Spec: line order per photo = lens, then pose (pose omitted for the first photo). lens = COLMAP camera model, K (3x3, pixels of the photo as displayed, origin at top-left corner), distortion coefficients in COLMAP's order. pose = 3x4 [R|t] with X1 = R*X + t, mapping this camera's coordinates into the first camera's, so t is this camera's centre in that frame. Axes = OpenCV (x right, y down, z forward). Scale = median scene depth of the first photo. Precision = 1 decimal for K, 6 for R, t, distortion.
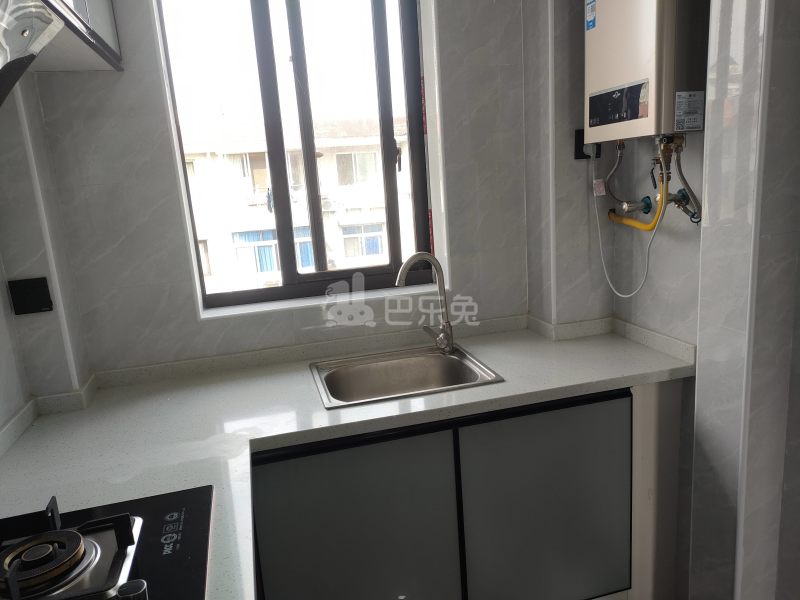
lens RADIAL K [[580.8, 0, 401.1], [0, 580.8, 302.5], [0, 0, 1]] dist [0.077172, -0.076976]
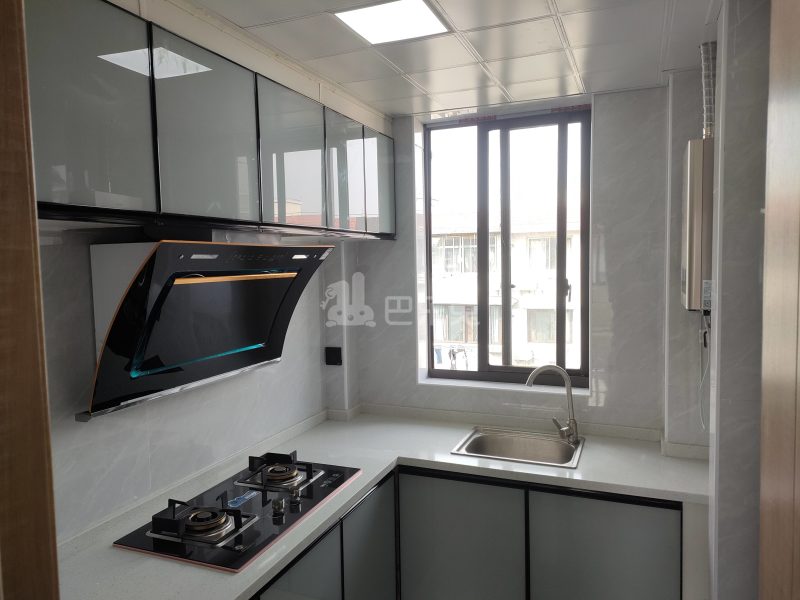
lens RADIAL K [[580.8, 0, 401.1], [0, 580.8, 302.5], [0, 0, 1]] dist [0.077172, -0.076976]
pose [[0.797647, 0.095706, -0.595483, 0.616665], [-0.161591, 0.985145, -0.058117, -0.101215], [0.581075, 0.142582, 0.801263, -0.391351]]
